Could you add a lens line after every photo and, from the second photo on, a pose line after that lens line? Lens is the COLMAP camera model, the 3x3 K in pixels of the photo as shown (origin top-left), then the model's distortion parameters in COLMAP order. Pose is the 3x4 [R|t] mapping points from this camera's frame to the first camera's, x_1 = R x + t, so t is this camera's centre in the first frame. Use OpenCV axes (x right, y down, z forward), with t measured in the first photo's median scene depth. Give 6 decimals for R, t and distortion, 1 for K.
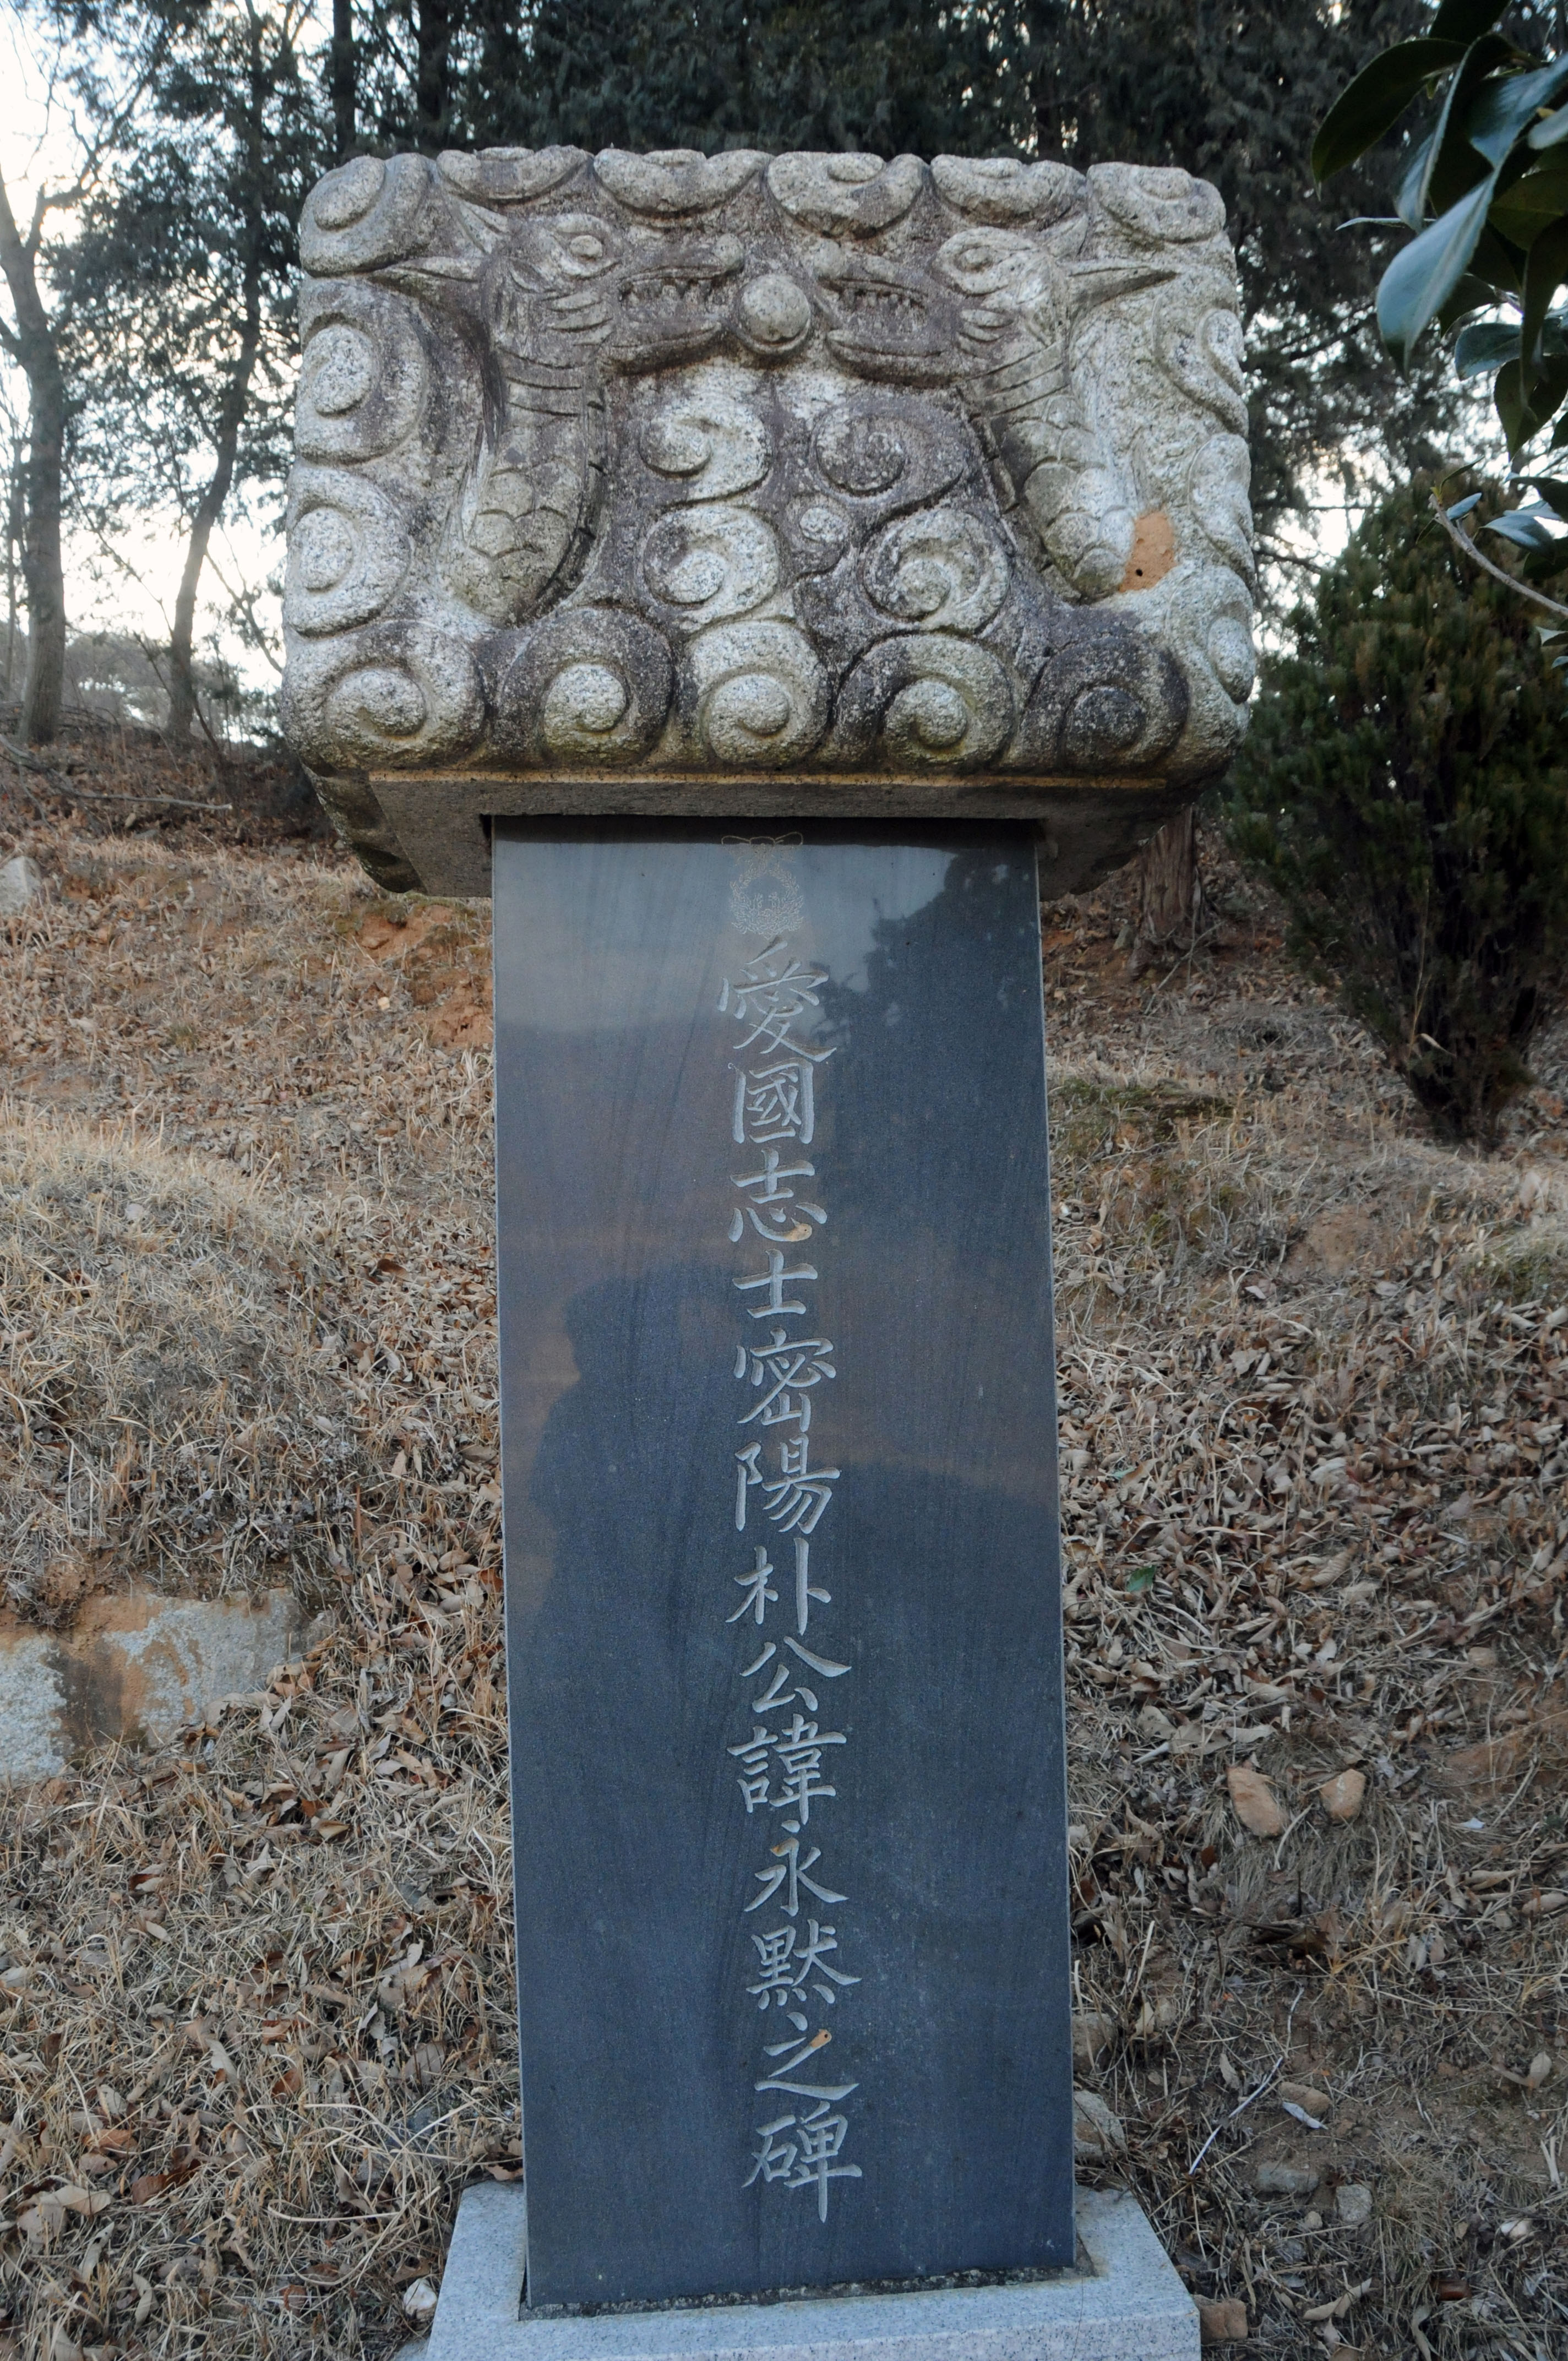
lens RADIAL K [[1816.3, 0, 783.6], [0, 1816.3, 1204.3], [0, 0, 1]] dist [-0.136572, 0.072348]
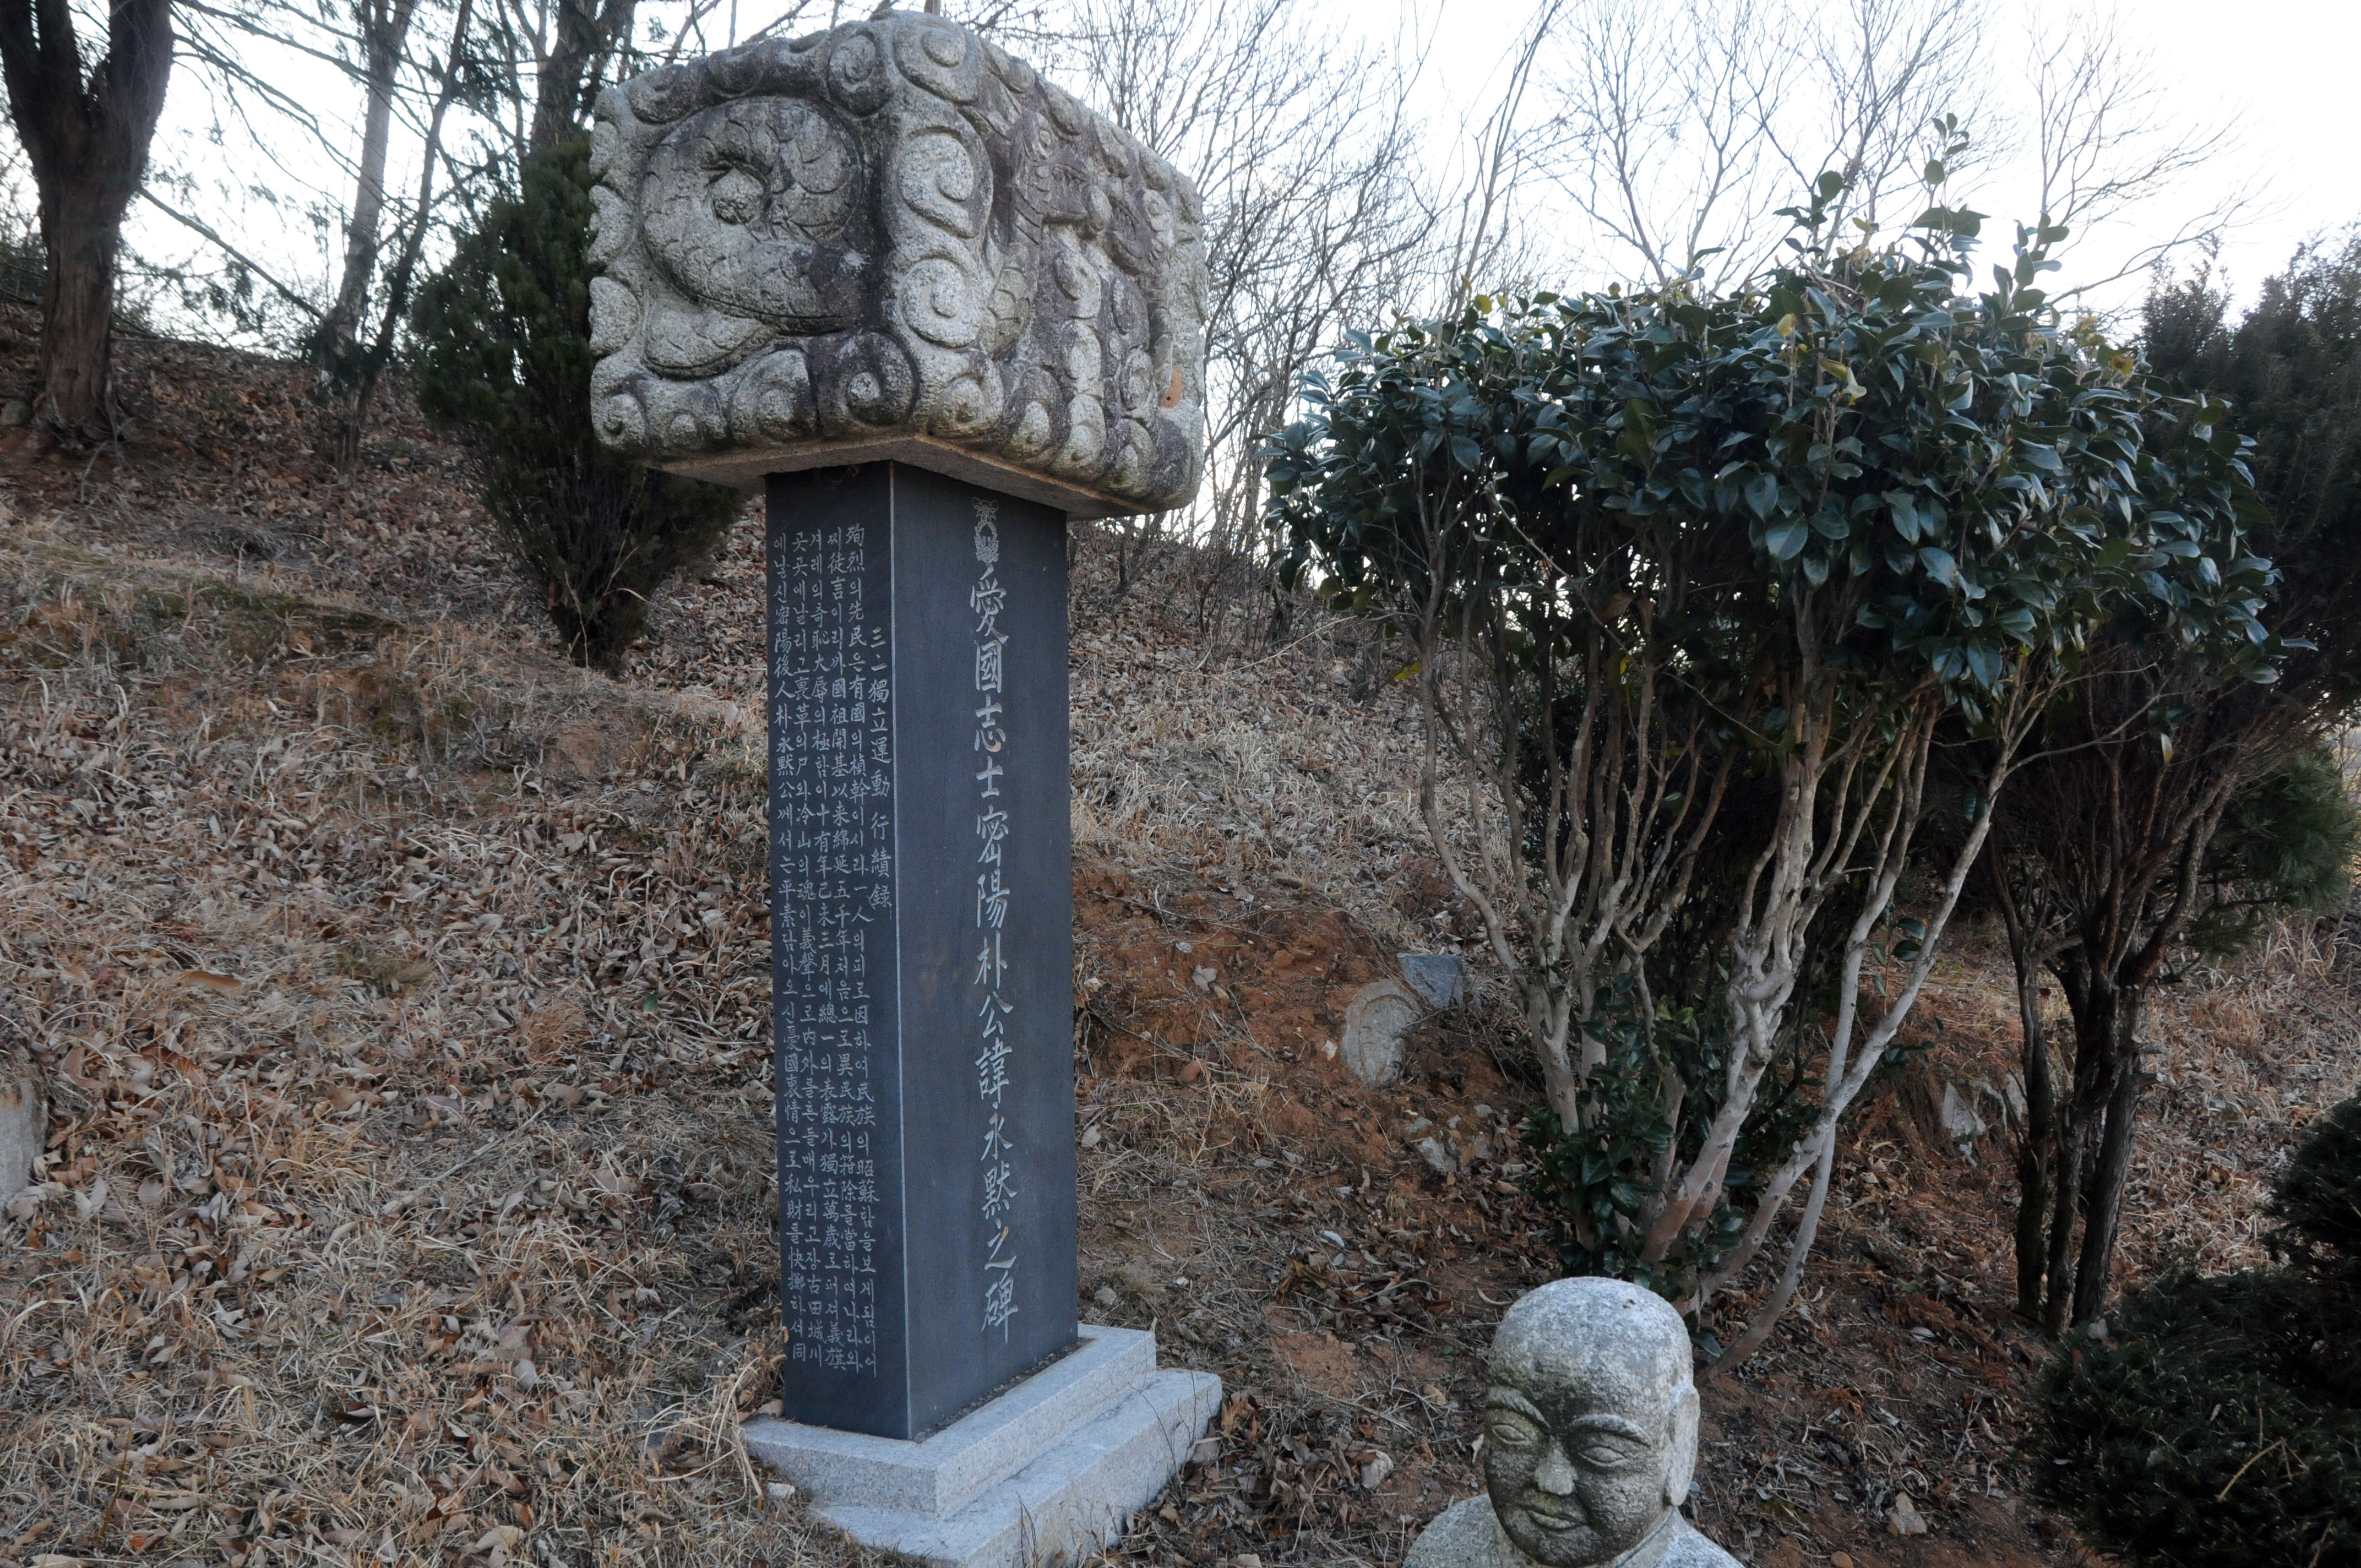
lens RADIAL K [[1816.3, 0, 1181.8], [0, 1816.3, 796.4], [0, 0, 1]] dist [-0.136572, 0.072348]
pose [[0.483199, 0.007917, 0.875475, -1.376448], [-0.051087, 0.998510, 0.019166, 0.021242], [-0.874019, -0.053986, 0.482883, 0.055314]]
